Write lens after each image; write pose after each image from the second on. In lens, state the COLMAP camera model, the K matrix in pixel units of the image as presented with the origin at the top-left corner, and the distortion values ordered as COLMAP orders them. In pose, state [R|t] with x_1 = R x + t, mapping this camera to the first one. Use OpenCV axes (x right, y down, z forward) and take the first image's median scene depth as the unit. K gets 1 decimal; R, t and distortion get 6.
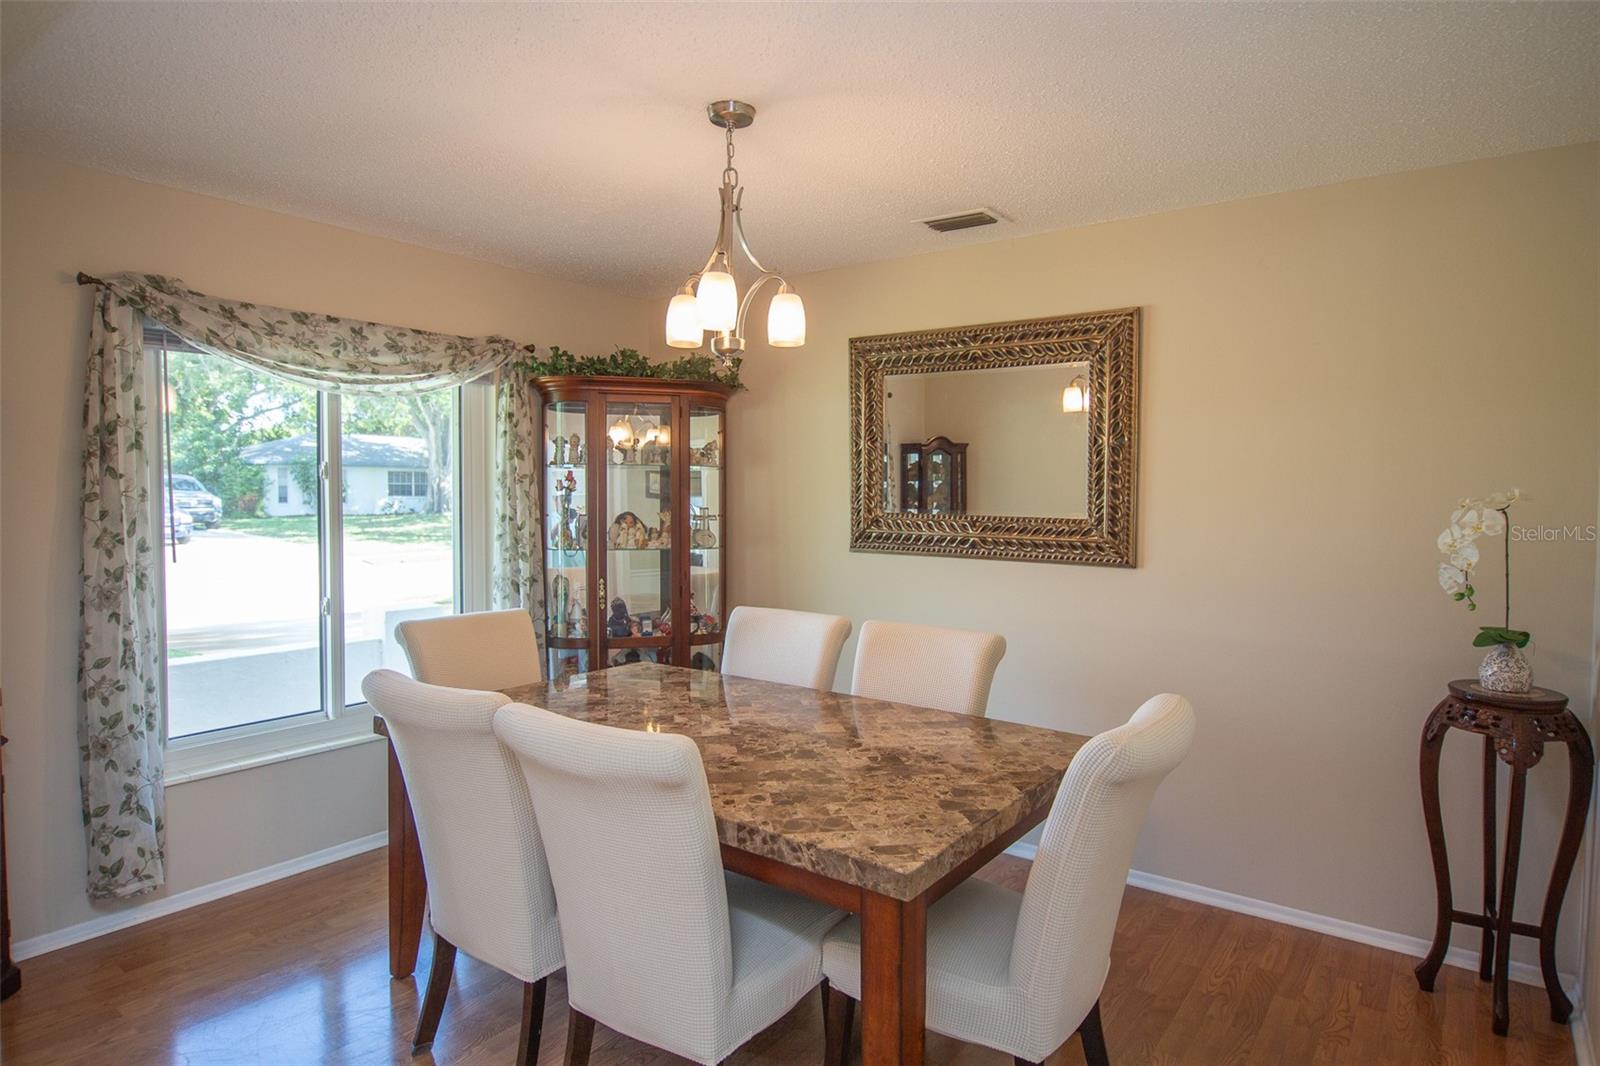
lens RADIAL K [[882.4, 0, 797.5], [0, 882.4, 529.1], [0, 0, 1]] dist [-0.017769, -0.001407]
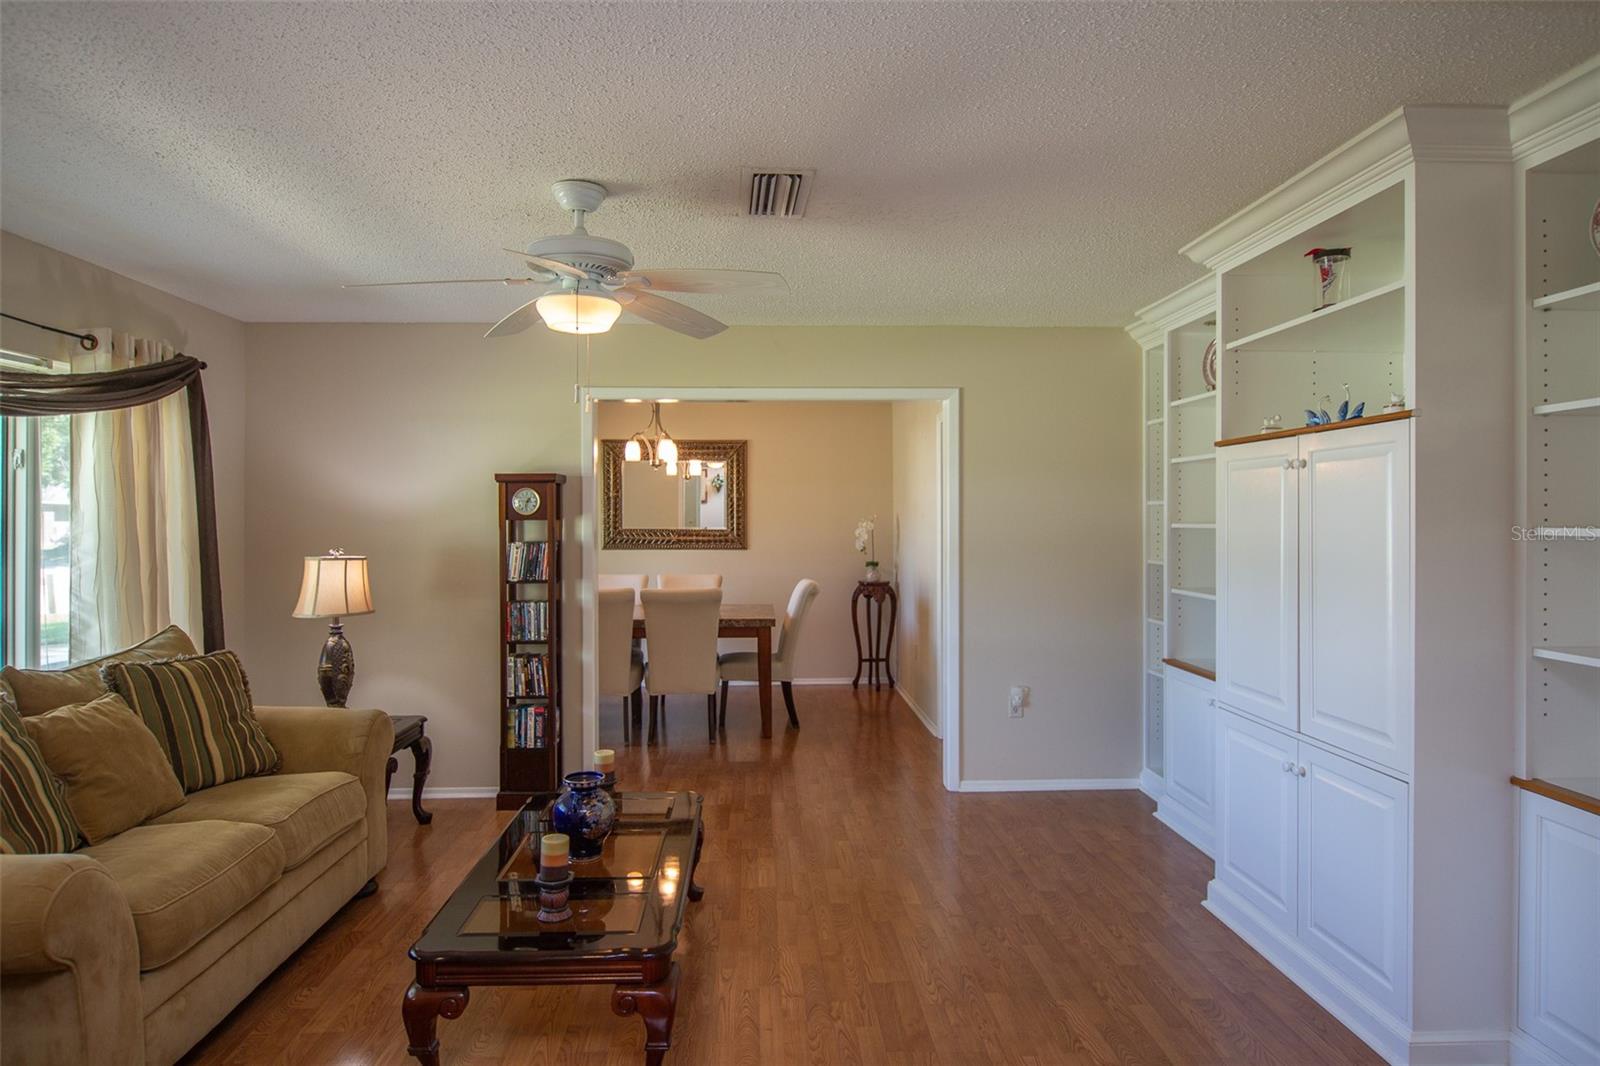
lens RADIAL K [[882.4, 0, 798.2], [0, 882.4, 529.5], [0, 0, 1]] dist [-0.017769, -0.001407]
pose [[0.792114, -0.024842, 0.609868, -0.960114], [0.034880, 0.999381, -0.004596, 0.006887], [-0.609376, 0.024913, 0.792490, -0.973010]]
